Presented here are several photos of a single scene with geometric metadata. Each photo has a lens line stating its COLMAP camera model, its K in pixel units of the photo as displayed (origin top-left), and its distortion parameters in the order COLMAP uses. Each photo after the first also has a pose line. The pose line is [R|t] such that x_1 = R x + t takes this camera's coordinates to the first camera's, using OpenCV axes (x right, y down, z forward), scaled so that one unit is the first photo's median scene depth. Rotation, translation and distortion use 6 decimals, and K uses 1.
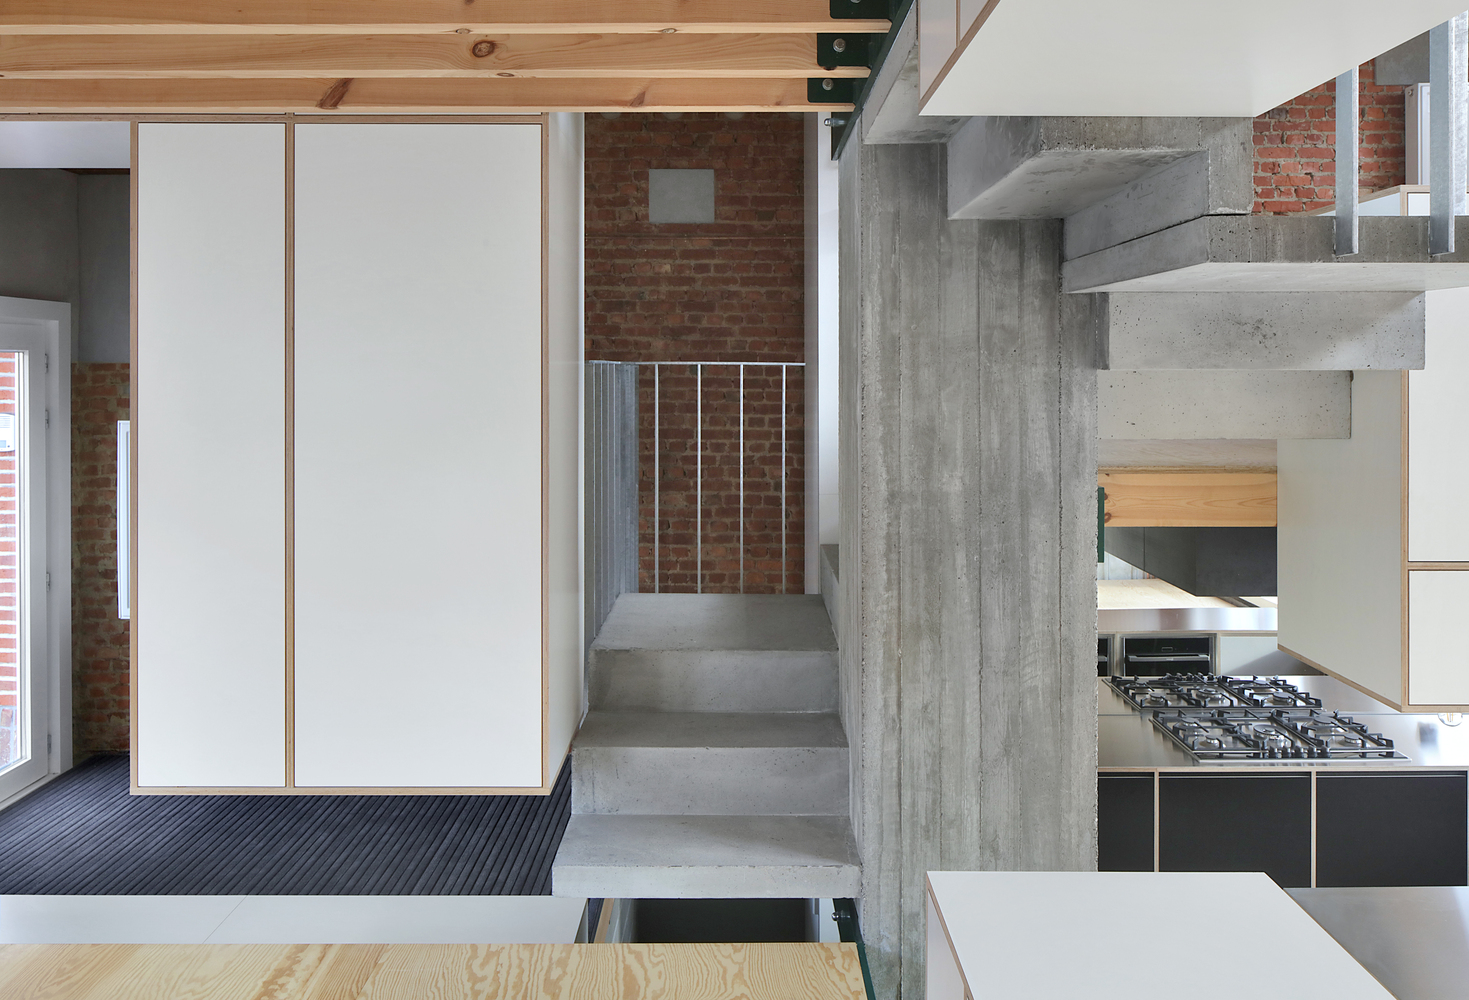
lens RADIAL K [[1044.6, 0, 736.7], [0, 1044.6, 364.0], [0, 0, 1]] dist [-0.004055, 0.000058]
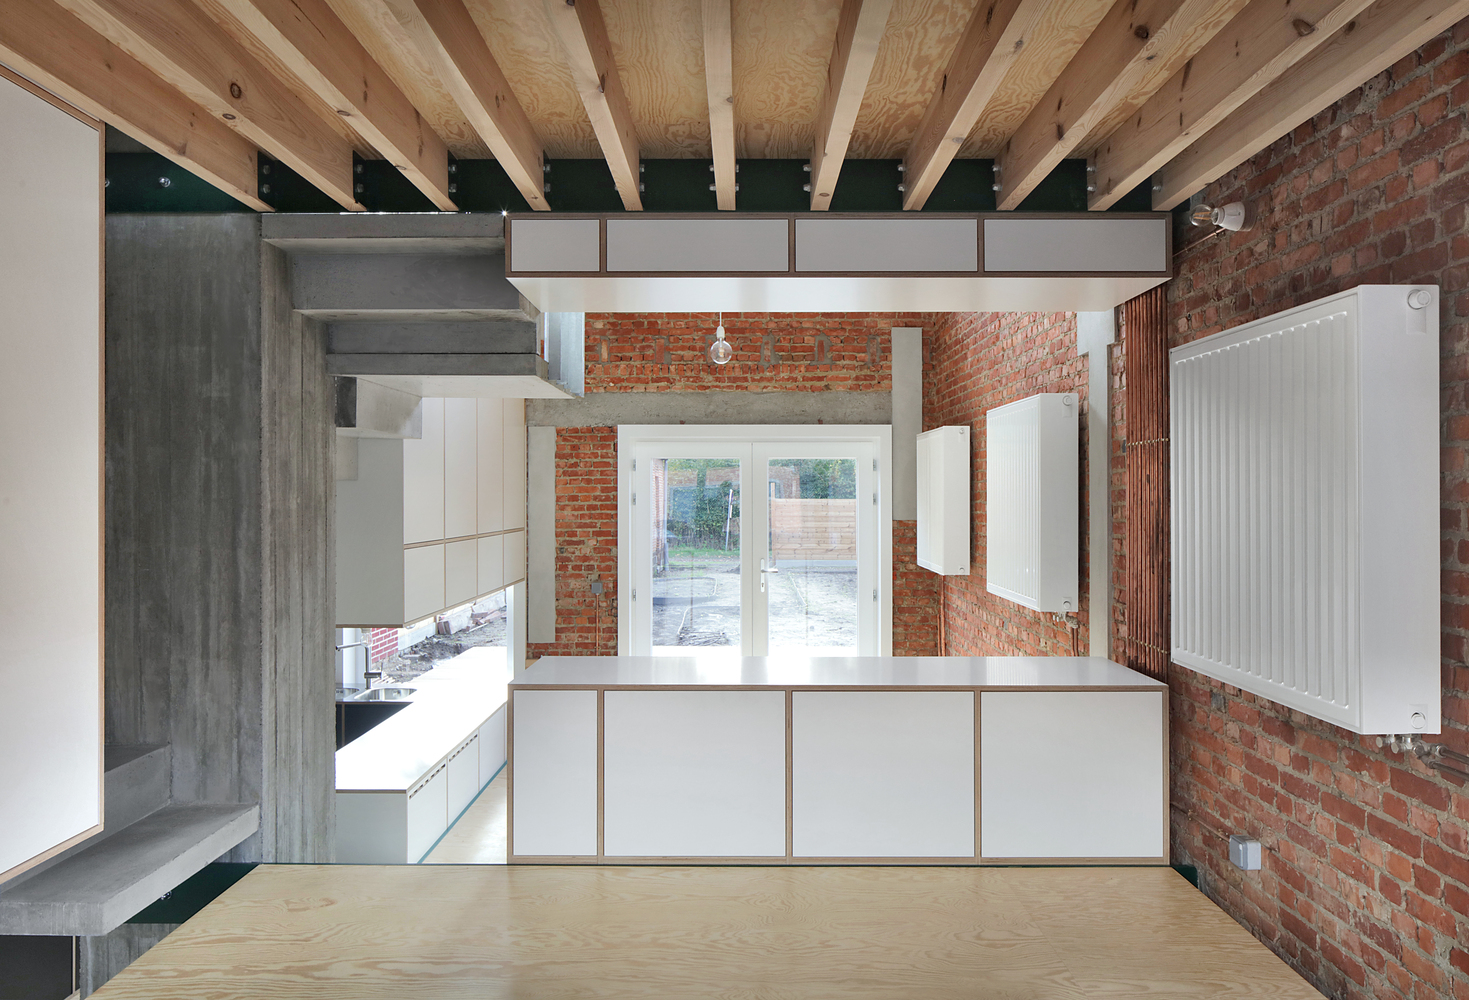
lens RADIAL K [[1044.6, 0, 734.4], [0, 1044.6, 497.6], [0, 0, 1]] dist [-0.004055, 0.000058]
pose [[-0.006399, 0.004218, 0.999971, -1.172916], [0.004796, 0.999980, -0.004188, 0.116027], [-0.999968, 0.004769, -0.006419, 0.430024]]
